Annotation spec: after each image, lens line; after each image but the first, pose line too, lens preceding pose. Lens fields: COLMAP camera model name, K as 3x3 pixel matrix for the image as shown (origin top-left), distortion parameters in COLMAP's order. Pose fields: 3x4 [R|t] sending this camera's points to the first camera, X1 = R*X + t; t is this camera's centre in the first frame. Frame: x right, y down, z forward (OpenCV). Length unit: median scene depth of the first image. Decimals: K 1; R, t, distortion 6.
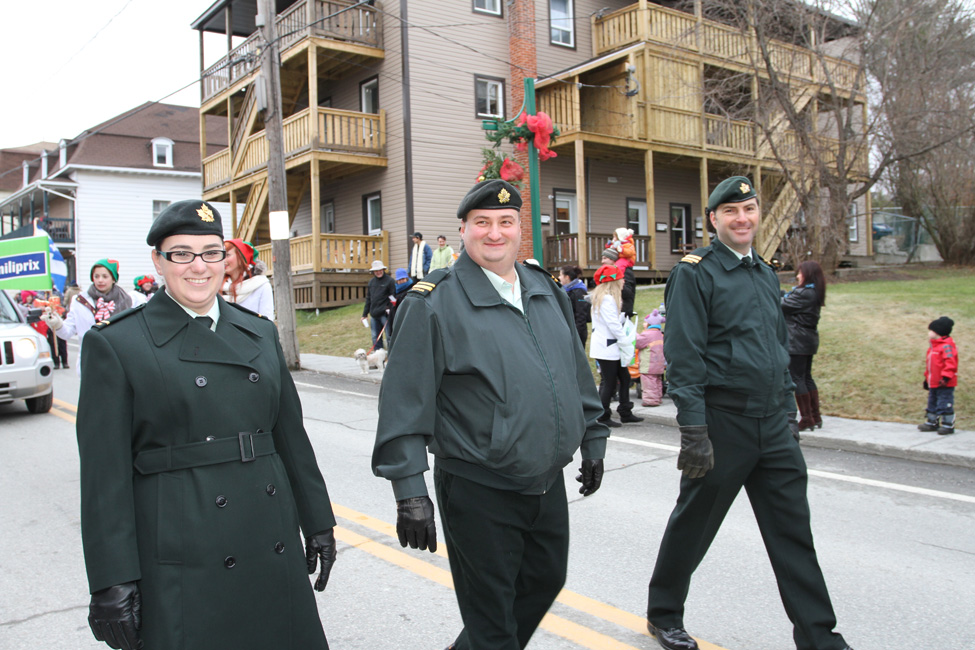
lens RADIAL K [[874.3, 0, 487.5], [0, 874.3, 325.0], [0, 0, 1]] dist [-0.004505, 0.000515]
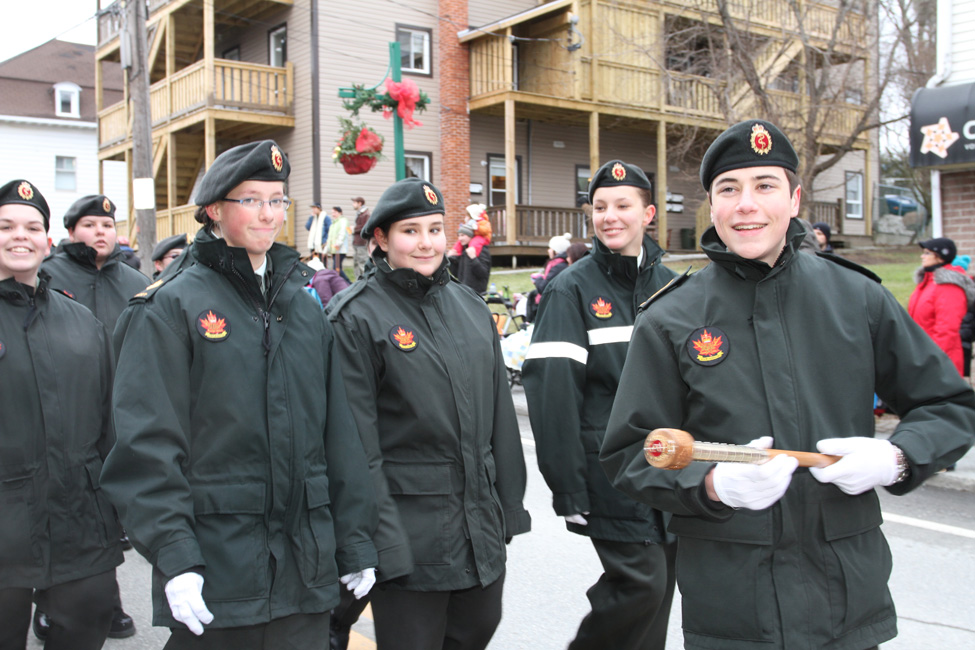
lens RADIAL K [[1076.8, 0, 487.5], [0, 1076.8, 325.0], [0, 0, 1]] dist [-0.021989, 0.178671]
pose [[0.999766, 0.017920, -0.012134, 0.095315], [-0.017762, 0.999757, 0.013033, 0.003045], [0.012365, -0.012815, 0.999841, -0.093554]]
